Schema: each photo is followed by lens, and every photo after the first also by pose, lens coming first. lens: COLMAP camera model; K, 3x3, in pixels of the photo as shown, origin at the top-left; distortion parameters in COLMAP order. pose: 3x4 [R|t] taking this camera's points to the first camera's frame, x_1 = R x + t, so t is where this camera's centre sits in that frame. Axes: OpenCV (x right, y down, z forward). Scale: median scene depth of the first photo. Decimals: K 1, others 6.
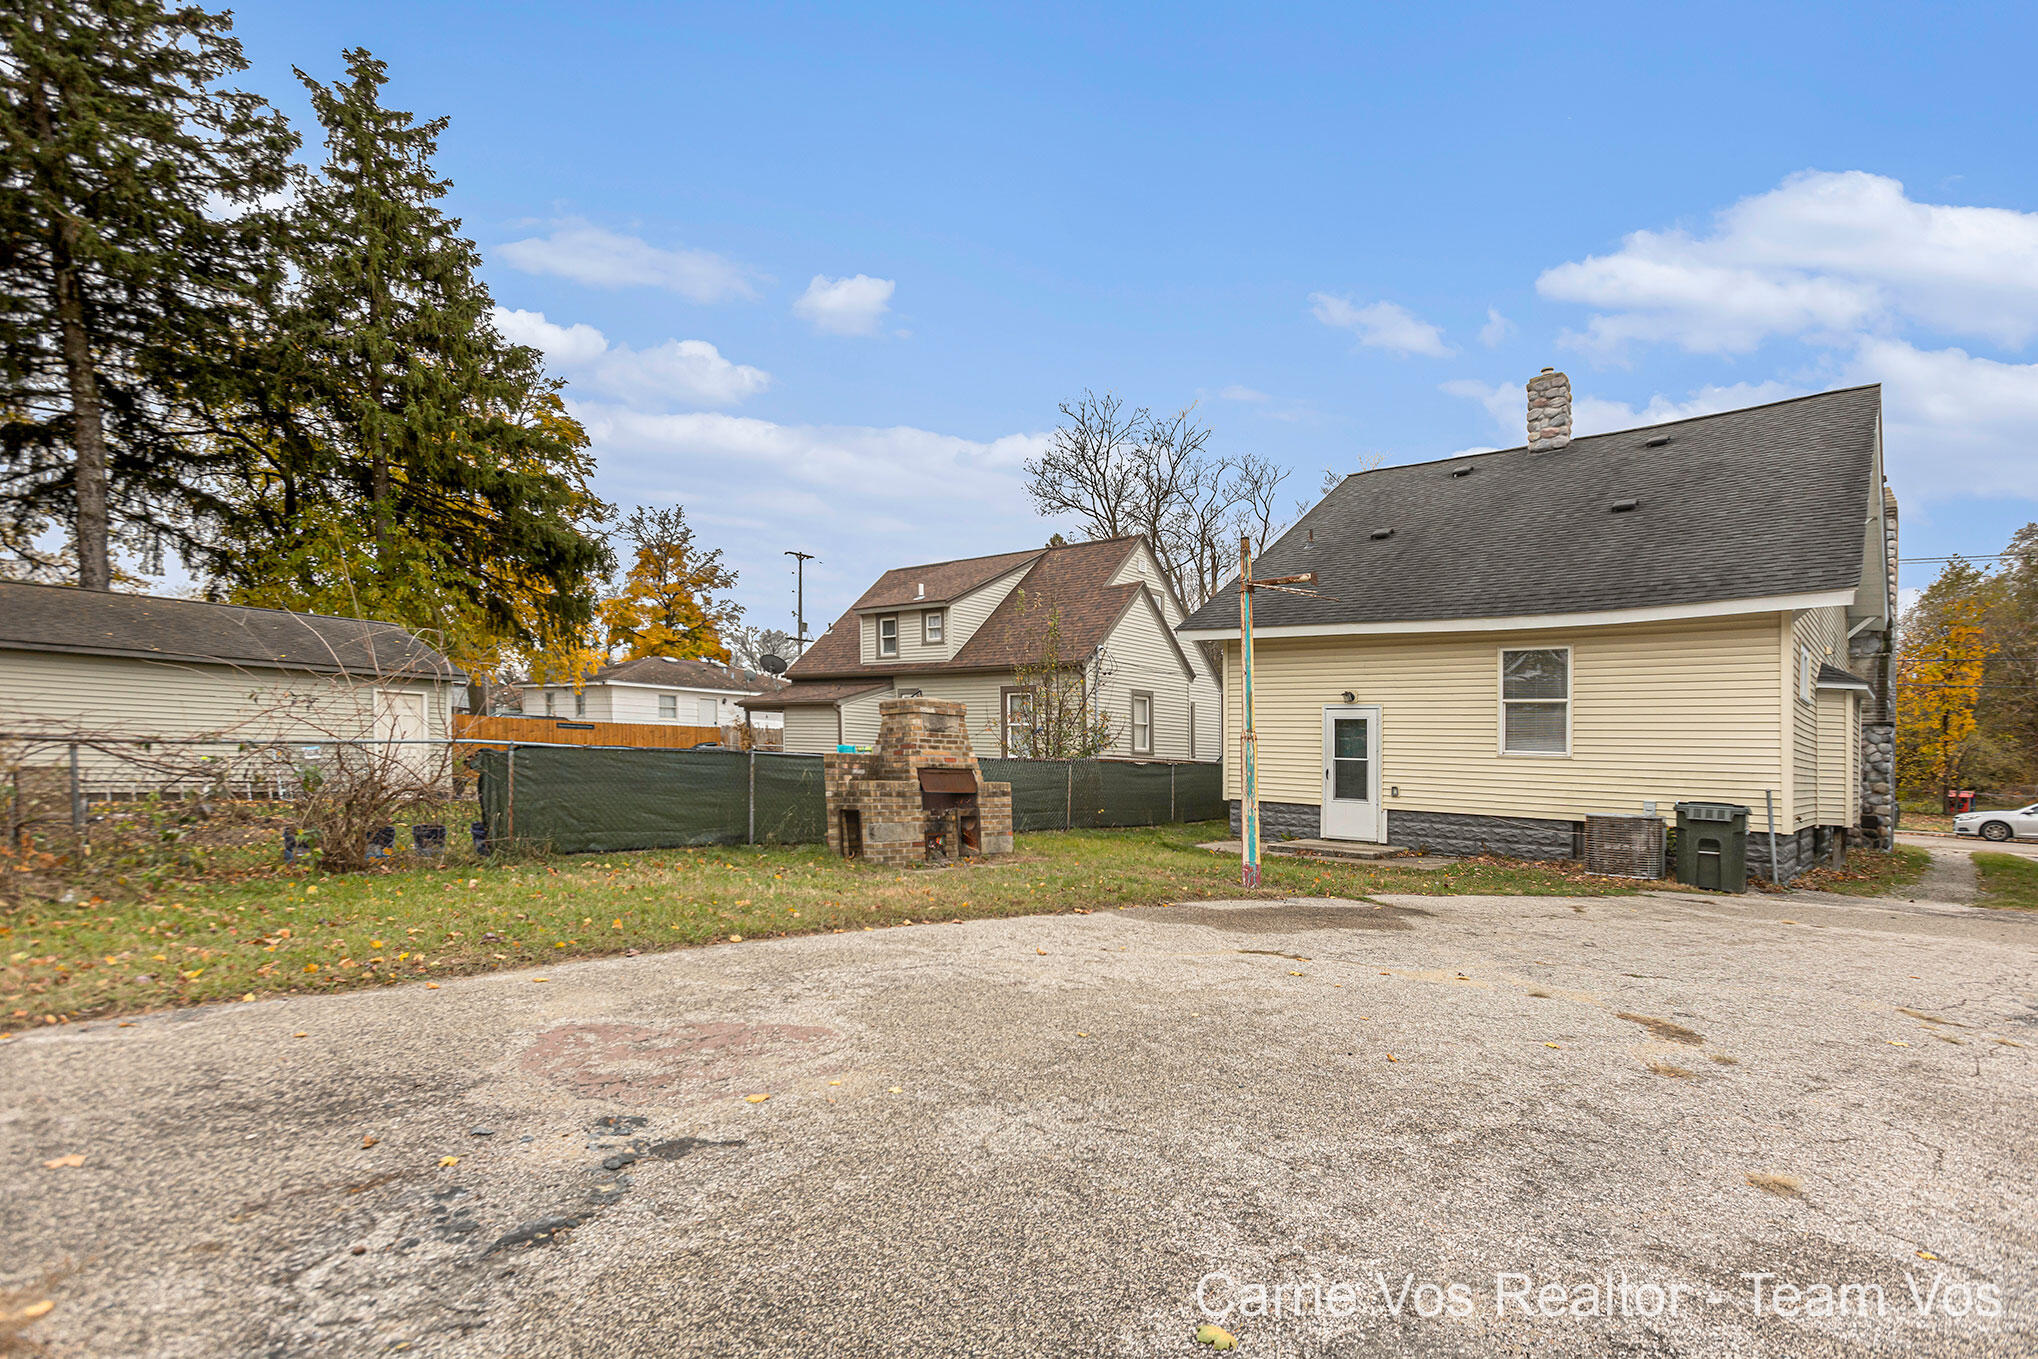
lens RADIAL K [[907.0, 0, 1018.2], [0, 907.0, 668.0], [0, 0, 1]] dist [0.000012, 0.025078]
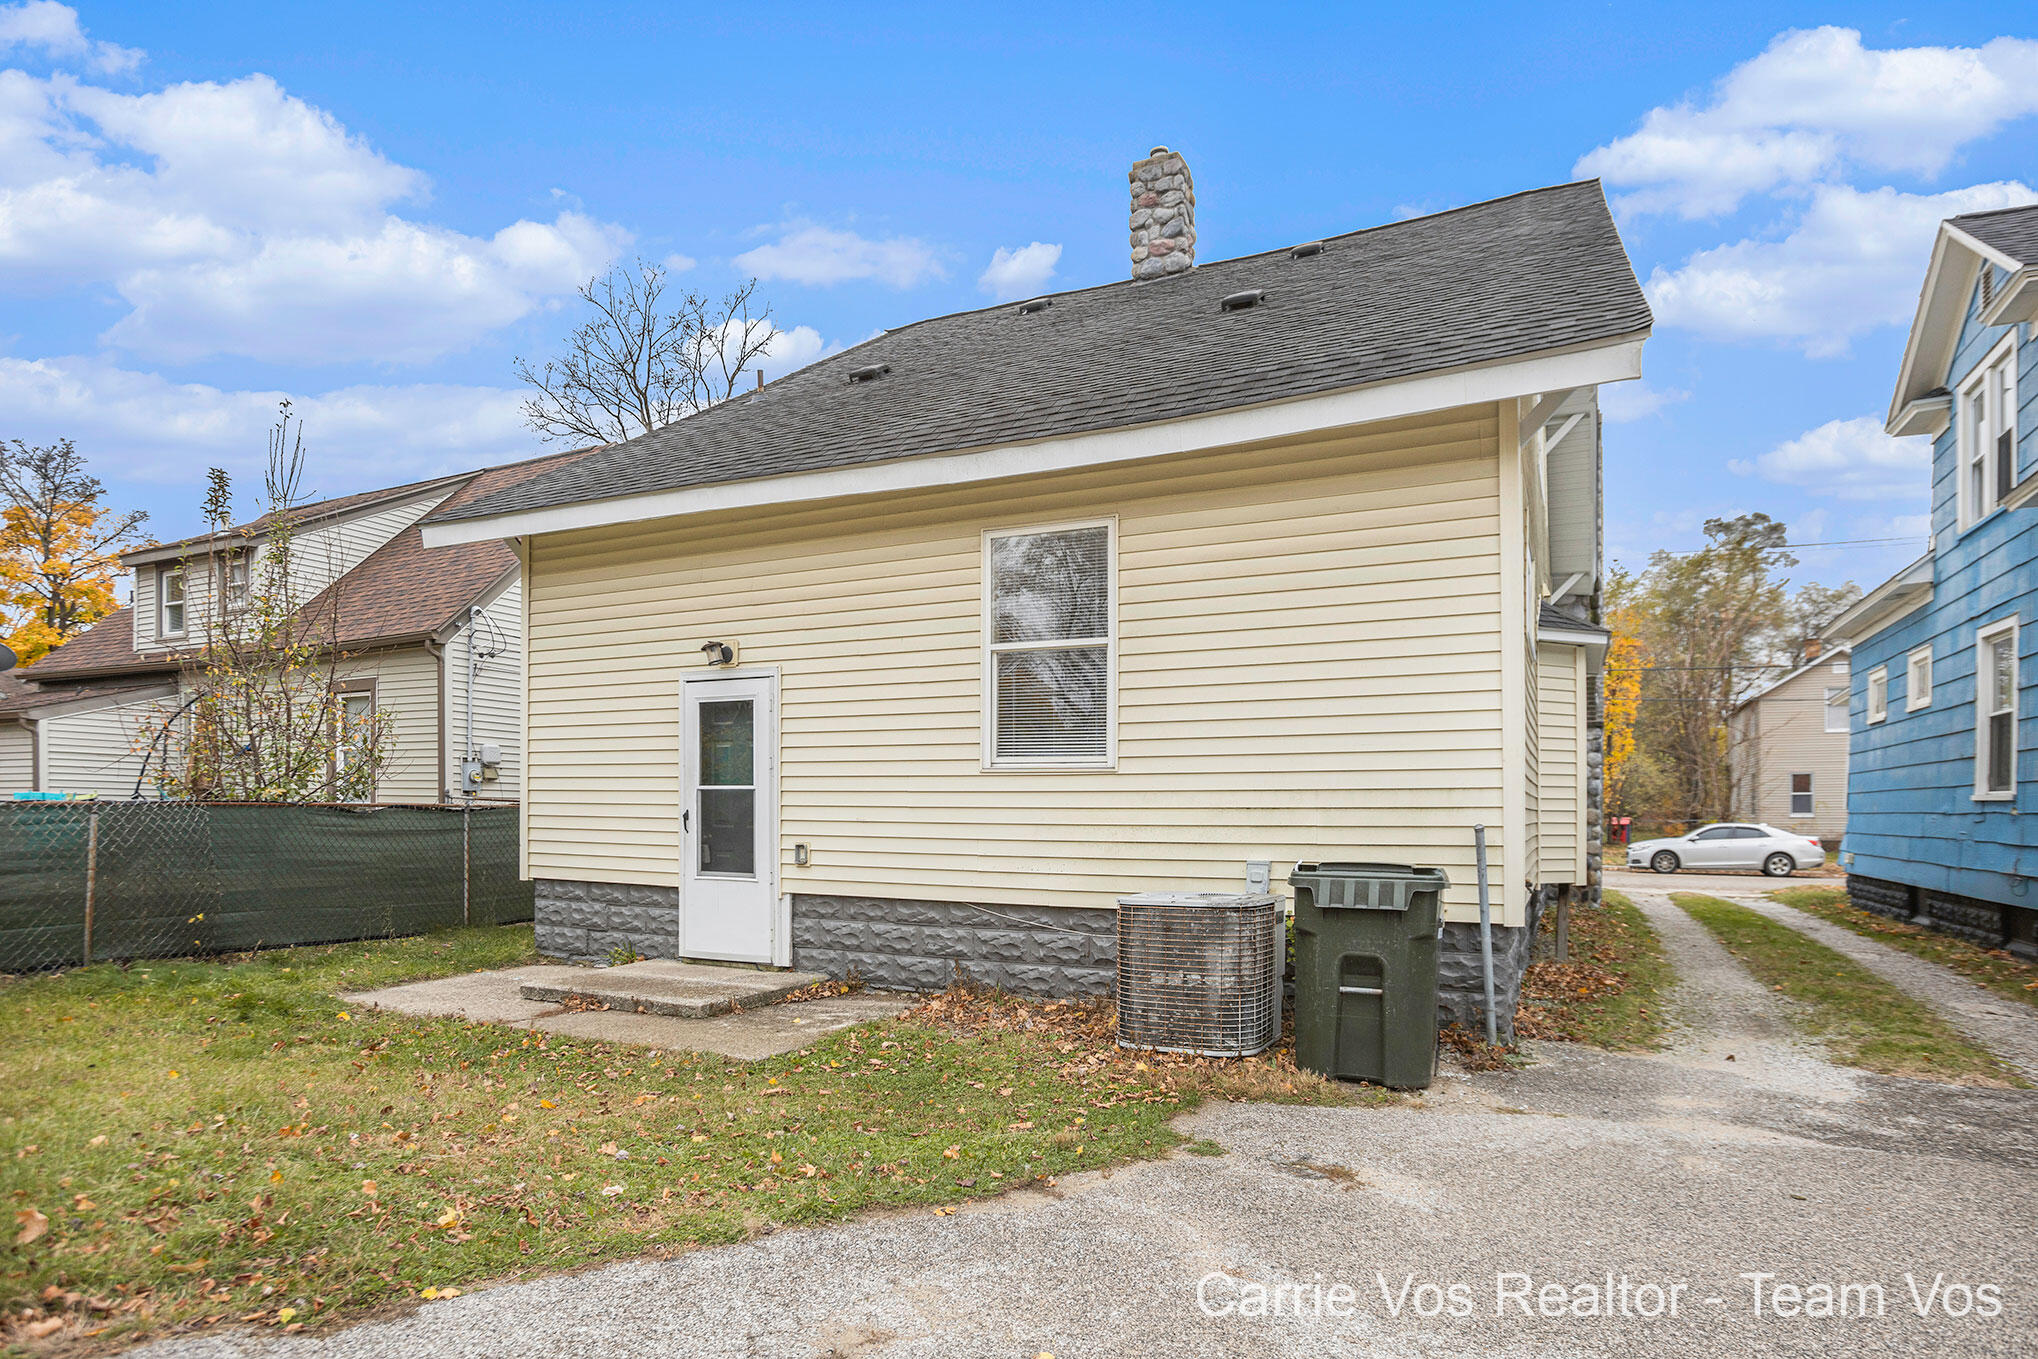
lens RADIAL K [[955.1, 0, 1017.4], [0, 955.1, 692.6], [0, 0, 1]] dist [-0.003174, 0.000059]
pose [[0.966435, 0.006599, 0.256825, 0.395463], [-0.000535, 0.999720, -0.023677, 0.064907], [-0.256910, 0.022745, 0.966168, 0.499255]]
